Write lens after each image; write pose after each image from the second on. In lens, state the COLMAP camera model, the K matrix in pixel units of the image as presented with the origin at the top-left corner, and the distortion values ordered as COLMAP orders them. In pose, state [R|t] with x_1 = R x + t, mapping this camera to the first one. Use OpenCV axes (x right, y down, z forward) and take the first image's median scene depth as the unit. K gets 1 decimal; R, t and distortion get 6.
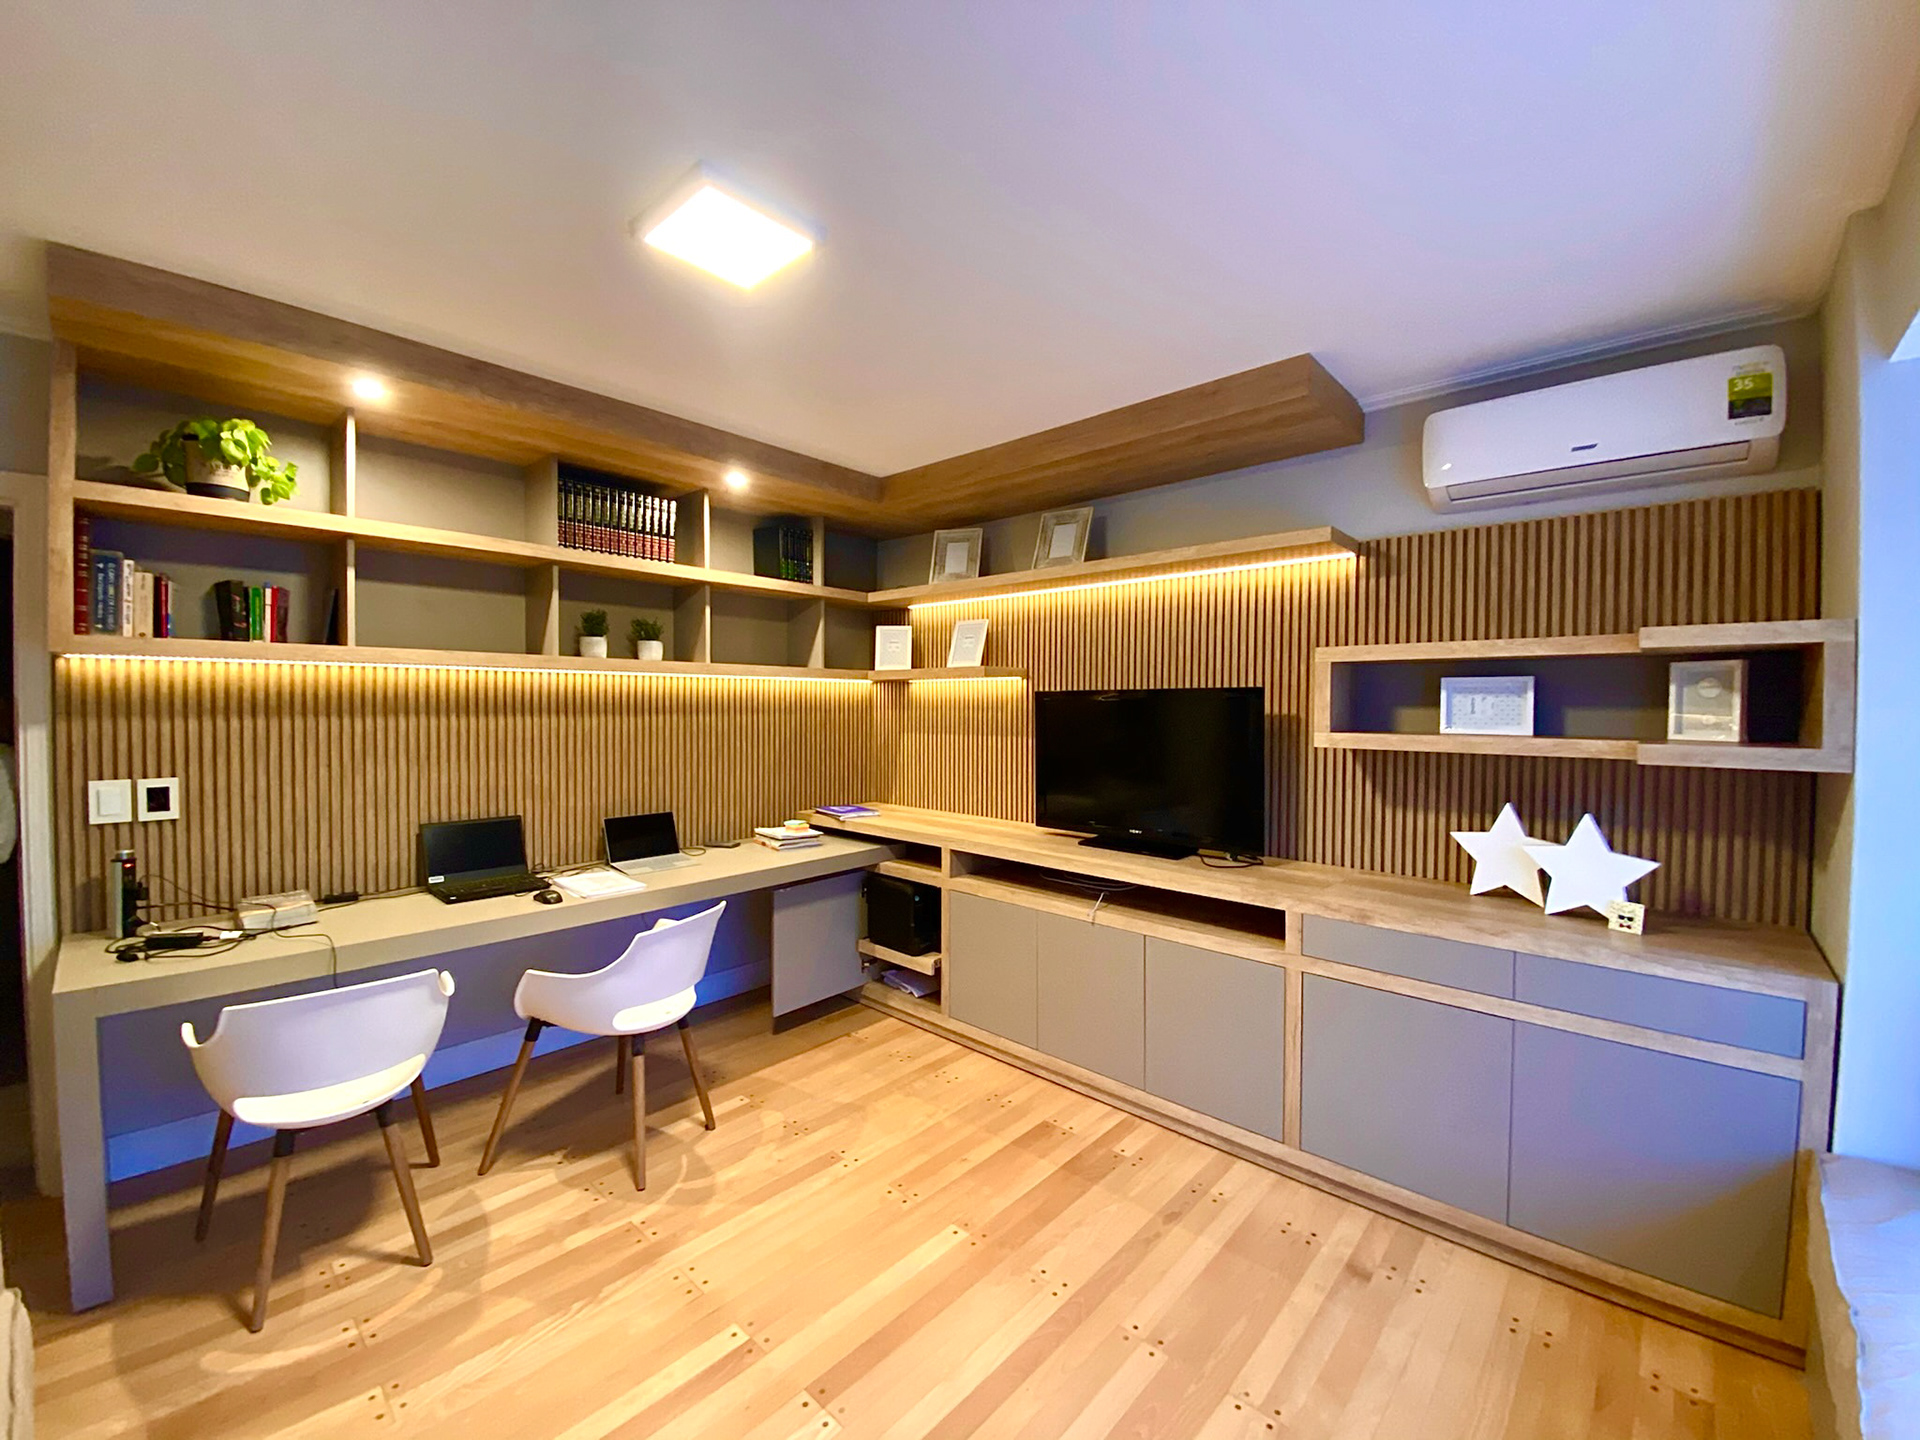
lens RADIAL K [[840.5, 0, 945.7], [0, 840.5, 732.7], [0, 0, 1]] dist [0.028093, -0.032643]
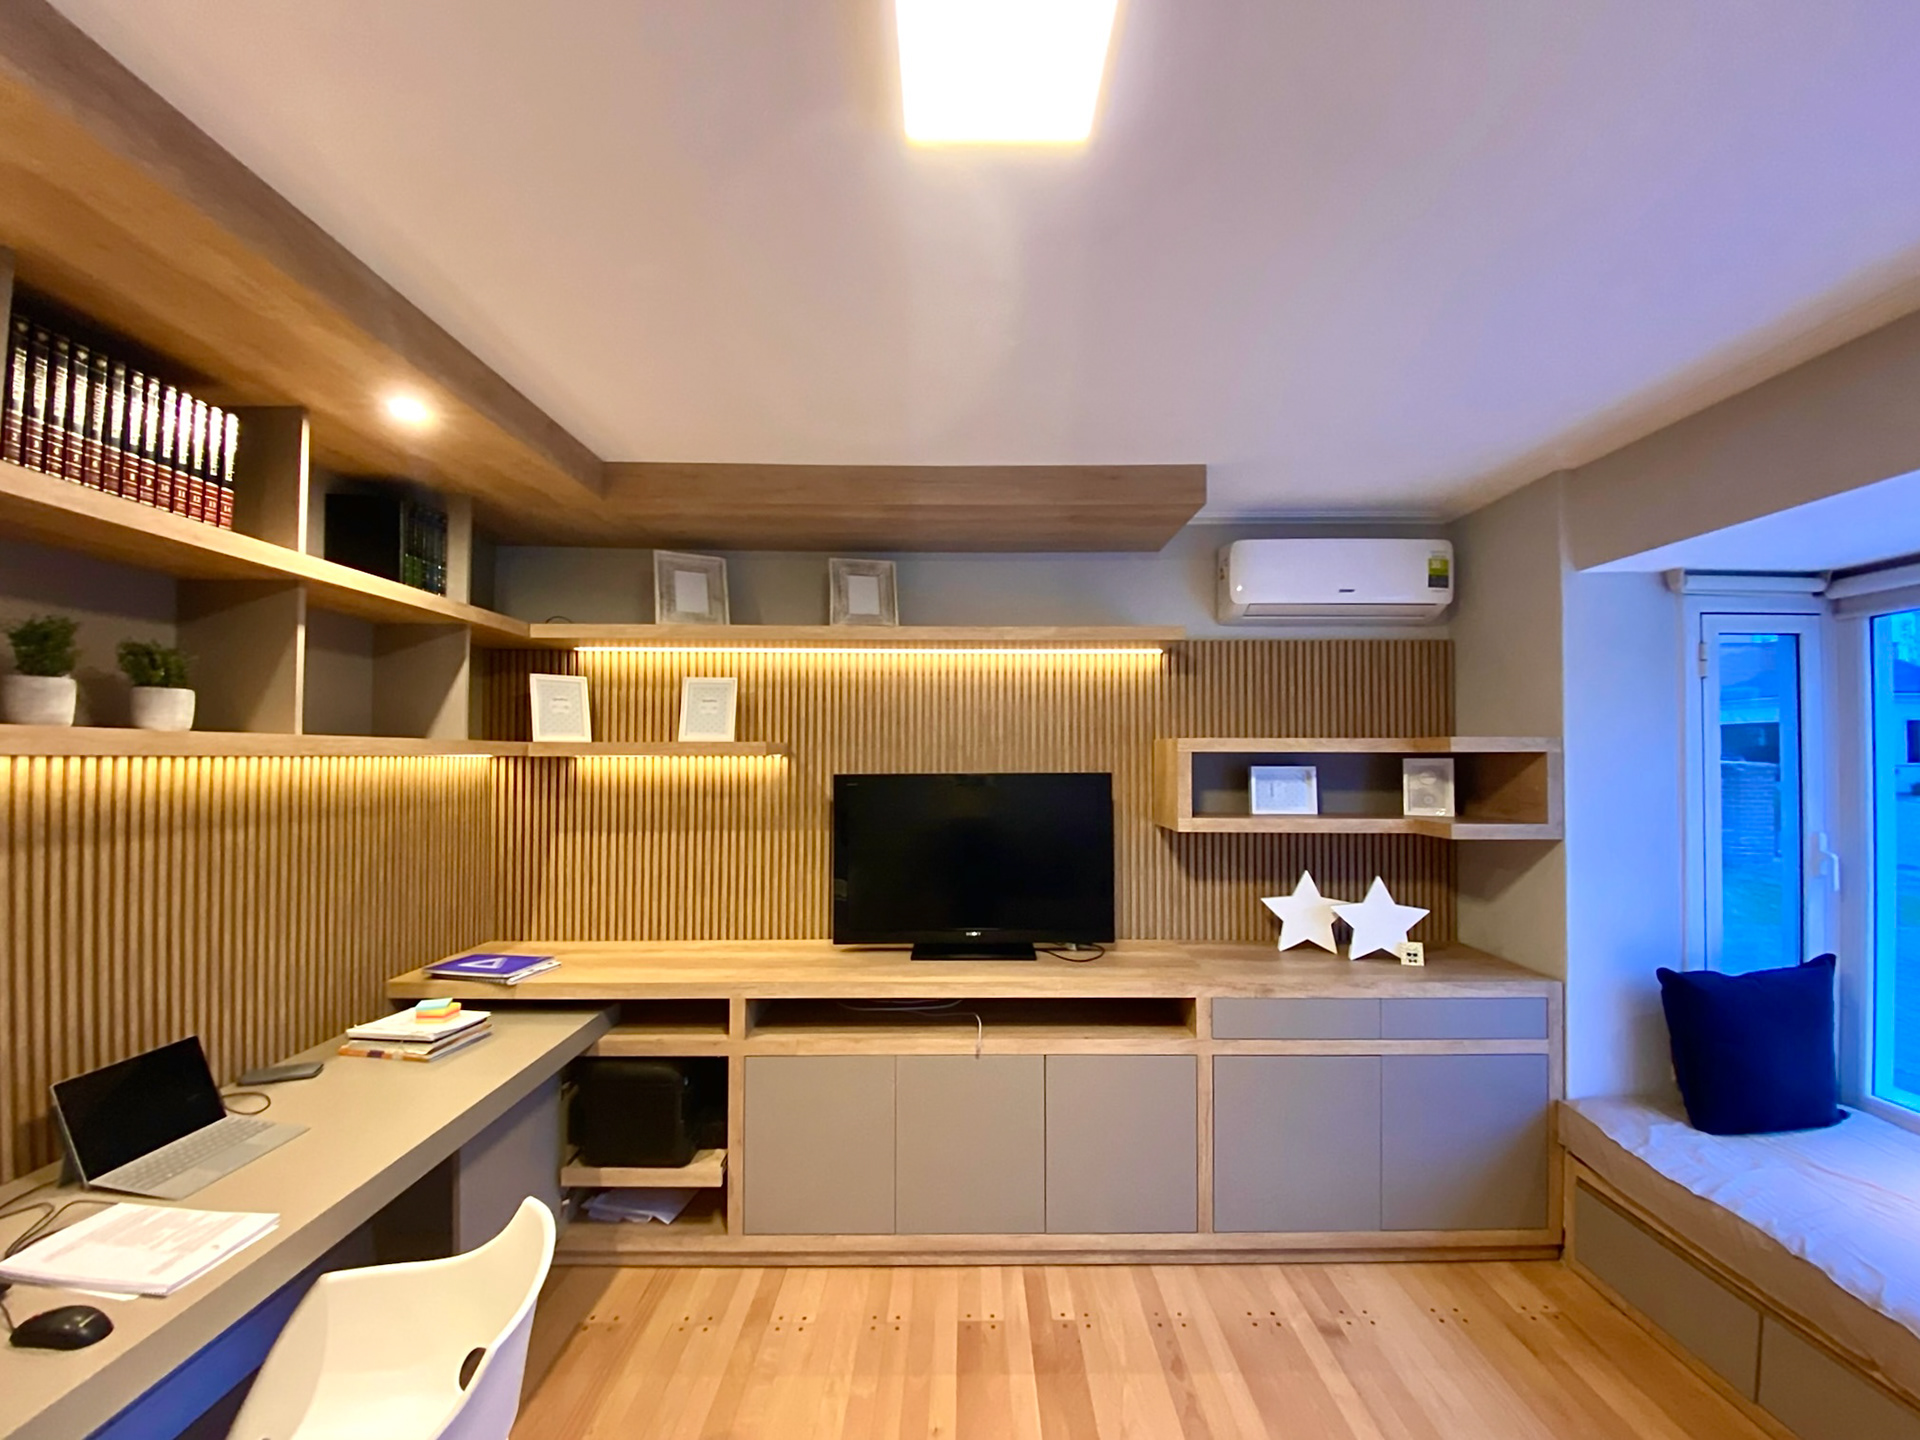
lens RADIAL K [[840.5, 0, 945.7], [0, 840.5, 732.7], [0, 0, 1]] dist [0.028093, -0.032643]
pose [[0.696386, 0.009454, 0.717606, -0.474998], [0.023360, 0.999085, -0.035831, -0.069912], [-0.717288, 0.041716, 0.695527, 0.434258]]
